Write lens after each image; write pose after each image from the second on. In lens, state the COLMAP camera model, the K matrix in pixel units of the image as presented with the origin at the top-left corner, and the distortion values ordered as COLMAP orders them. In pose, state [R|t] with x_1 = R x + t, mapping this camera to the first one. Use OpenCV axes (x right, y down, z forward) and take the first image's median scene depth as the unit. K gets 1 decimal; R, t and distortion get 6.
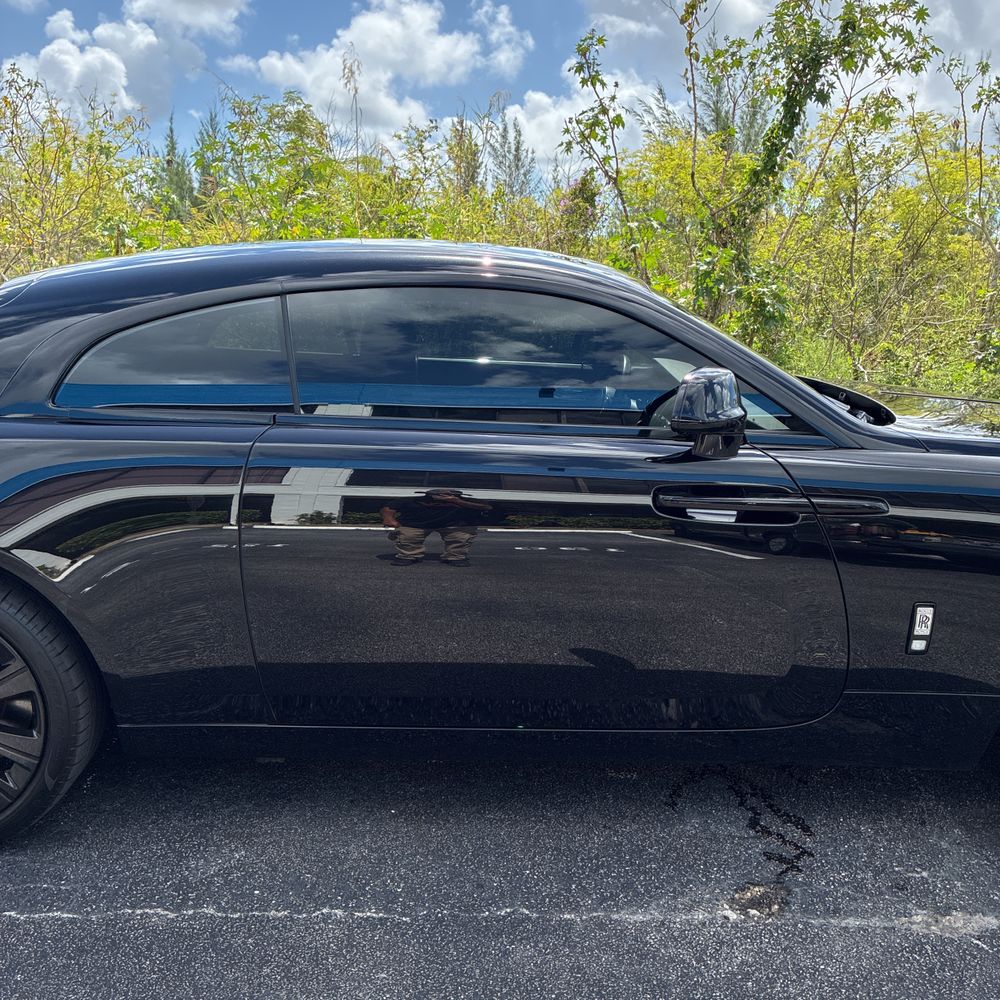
lens RADIAL K [[1018.1, 0, 500.2], [0, 1018.1, 498.7], [0, 0, 1]] dist [0.021475, 0.000000]
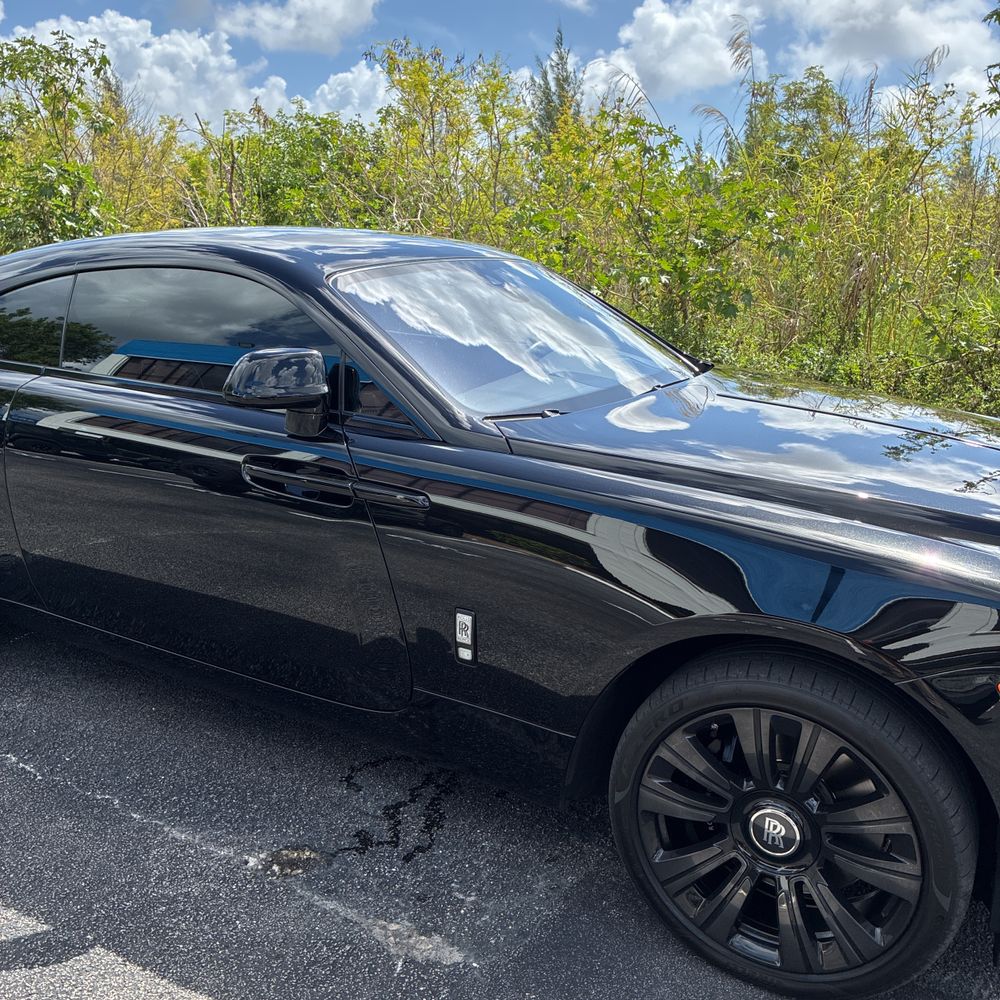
lens RADIAL K [[1018.1, 0, 490.3], [0, 1018.1, 501.5], [0, 0, 1]] dist [0.021475, 0.000000]
pose [[0.833799, 0.126939, -0.537276, 0.113488], [-0.117077, 0.991728, 0.052617, -0.005882], [0.539511, 0.019031, 0.841764, 0.027607]]
